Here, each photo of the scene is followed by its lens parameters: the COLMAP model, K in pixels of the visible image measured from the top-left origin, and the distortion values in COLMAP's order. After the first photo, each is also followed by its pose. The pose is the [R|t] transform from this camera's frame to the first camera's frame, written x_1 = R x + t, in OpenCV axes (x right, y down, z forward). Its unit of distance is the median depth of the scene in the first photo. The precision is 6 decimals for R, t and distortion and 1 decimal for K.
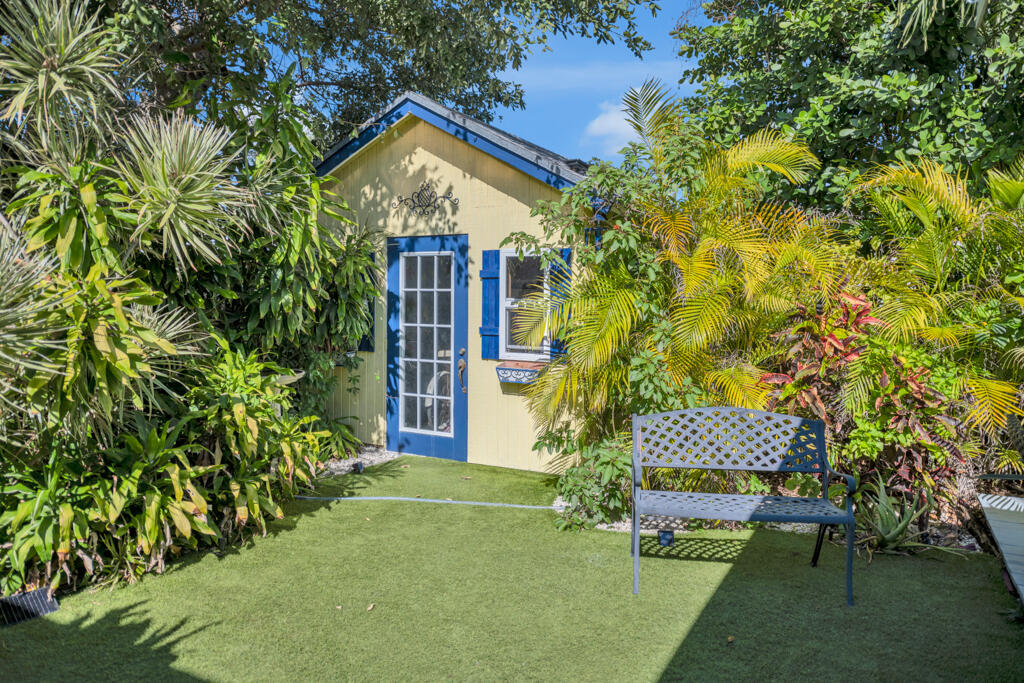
lens RADIAL K [[709.4, 0, 513.3], [0, 709.4, 339.8], [0, 0, 1]] dist [-0.010712, -0.007861]
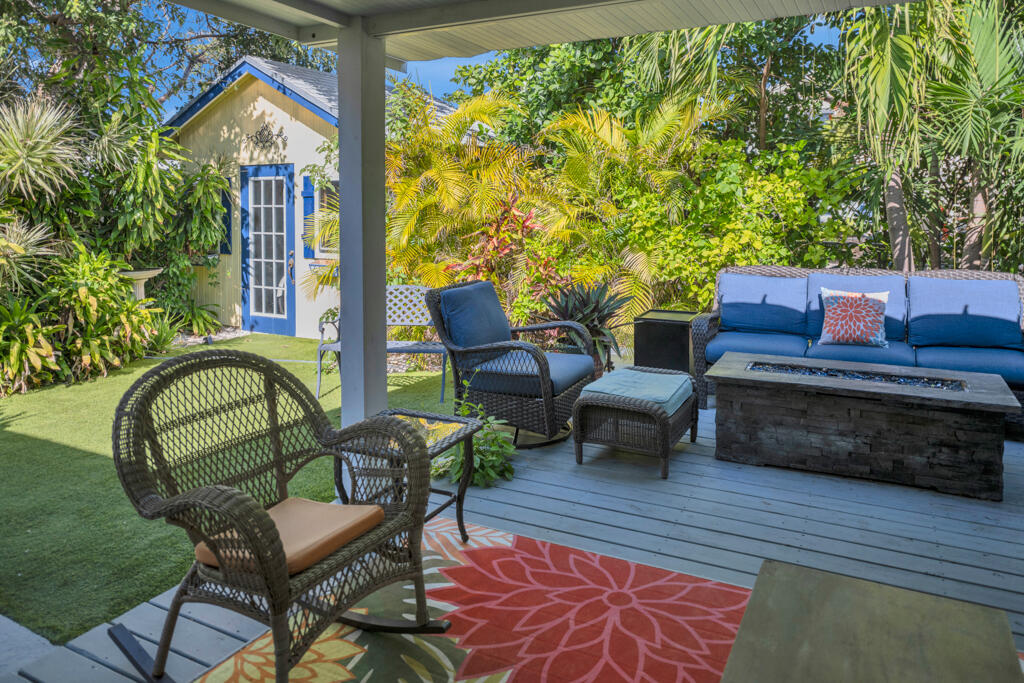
lens RADIAL K [[709.4, 0, 498.9], [0, 709.4, 260.9], [0, 0, 1]] dist [-0.010712, -0.007861]
pose [[0.999879, -0.012198, -0.009705, 0.336695], [0.012370, 0.999765, 0.017784, 0.012492], [0.009486, -0.017902, 0.999795, -0.322212]]
